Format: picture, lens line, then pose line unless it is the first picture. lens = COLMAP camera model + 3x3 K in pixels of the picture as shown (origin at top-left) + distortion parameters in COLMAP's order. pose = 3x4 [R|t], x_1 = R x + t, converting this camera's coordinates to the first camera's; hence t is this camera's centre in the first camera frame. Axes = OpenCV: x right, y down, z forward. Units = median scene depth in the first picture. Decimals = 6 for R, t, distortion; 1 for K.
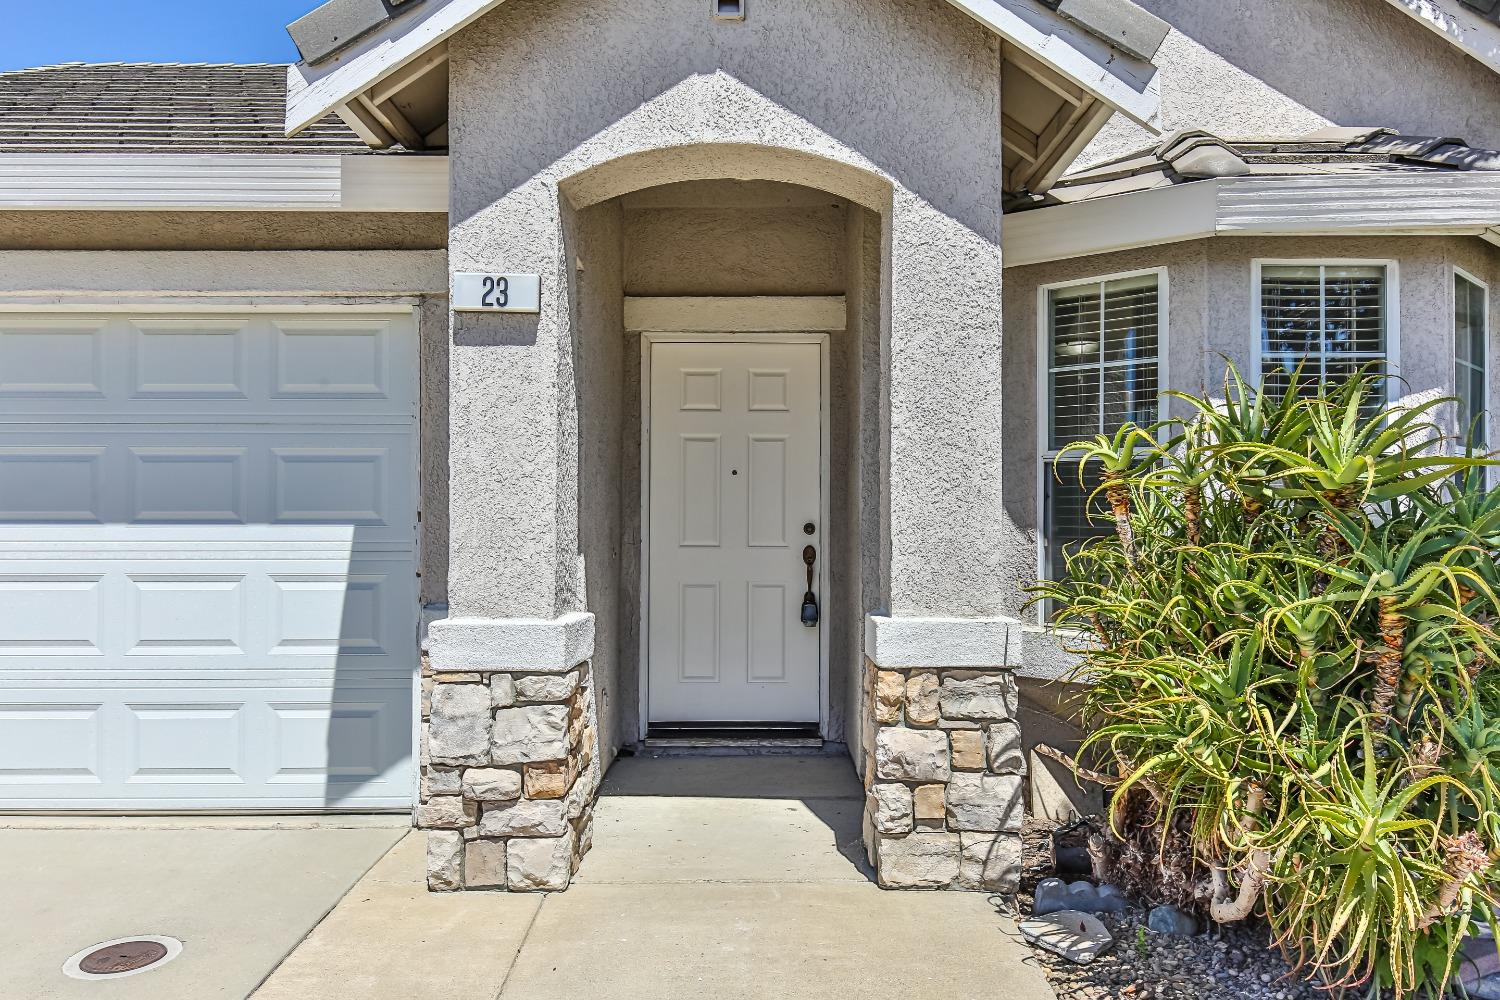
lens RADIAL K [[1140.2, 0, 746.5], [0, 1140.2, 508.6], [0, 0, 1]] dist [0.032895, -0.022607]
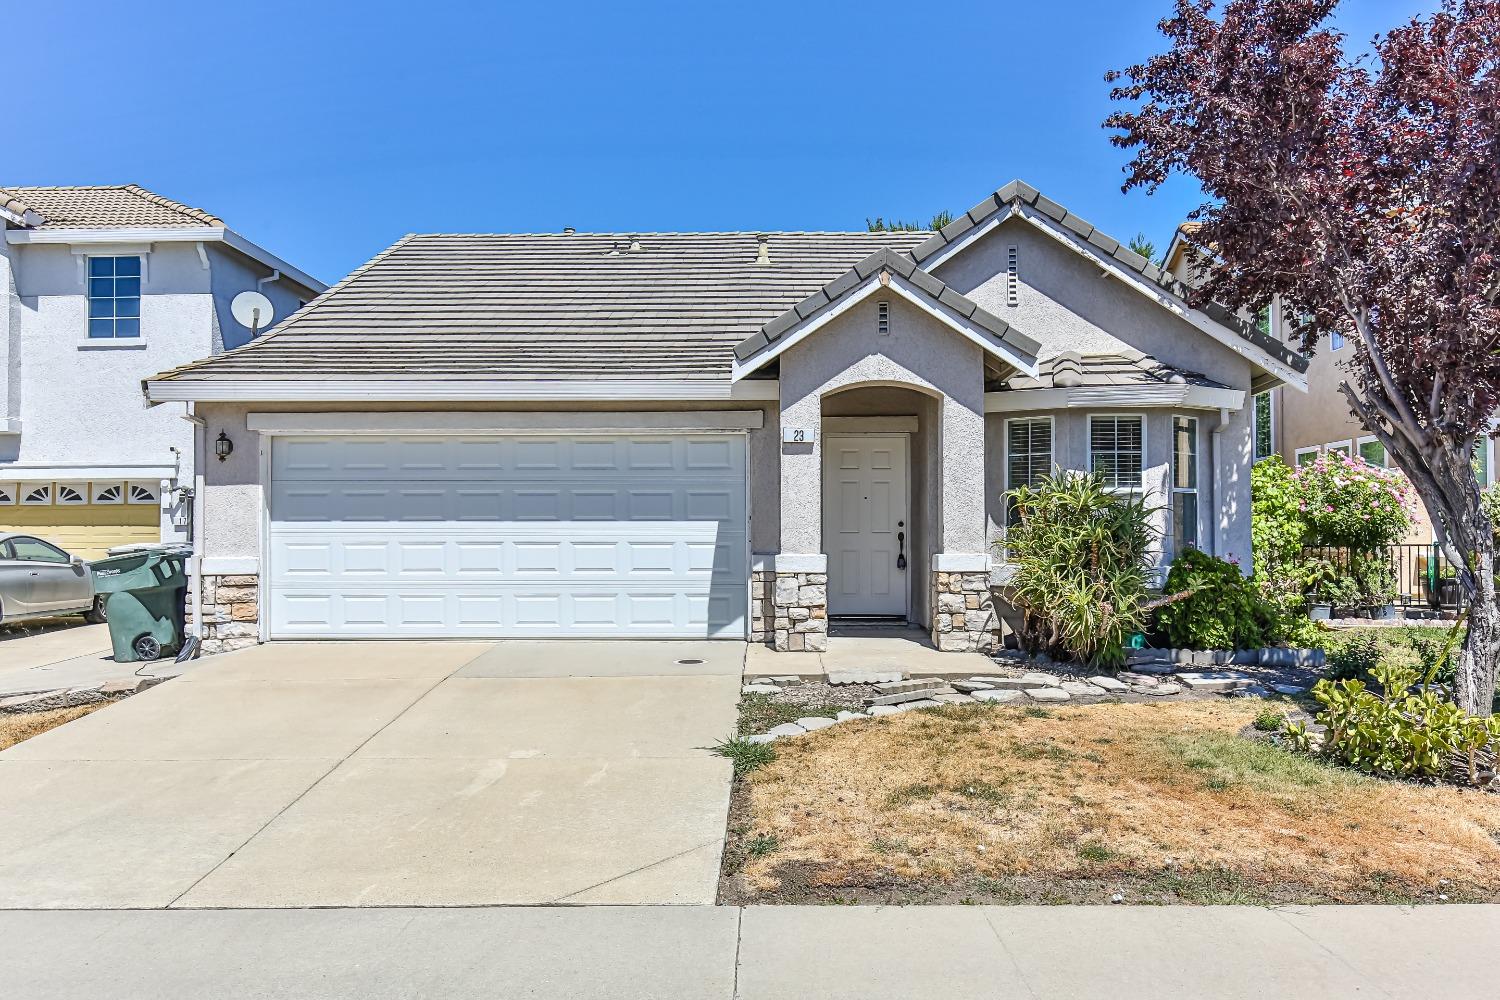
lens RADIAL K [[1140.2, 0, 751.6], [0, 1140.2, 509.6], [0, 0, 1]] dist [0.032895, -0.022607]
pose [[0.999860, -0.001112, -0.016690, -0.283981], [0.000912, 0.999928, -0.011992, 0.022295], [0.016702, 0.011975, 0.999789, -1.720262]]
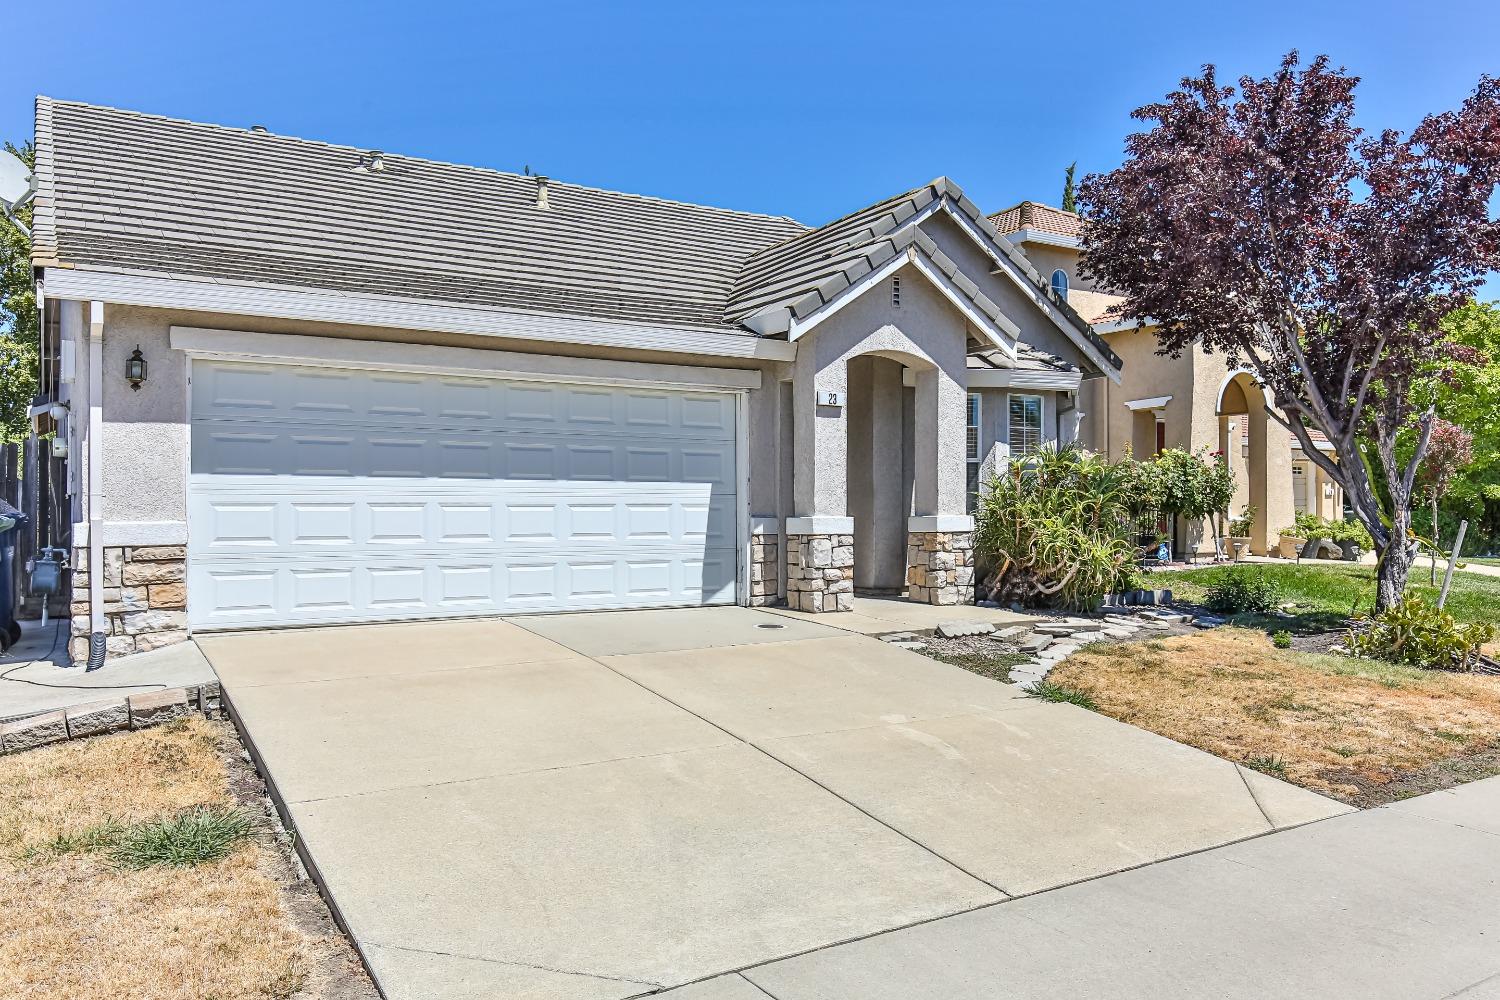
lens RADIAL K [[1140.2, 0, 790.4], [0, 1140.2, 513.7], [0, 0, 1]] dist [0.032895, -0.022607]
pose [[0.841182, -0.000737, 0.540752, -1.782598], [-0.007080, 0.999898, 0.012375, 0.056642], [-0.540706, -0.014238, 0.841091, -1.269359]]
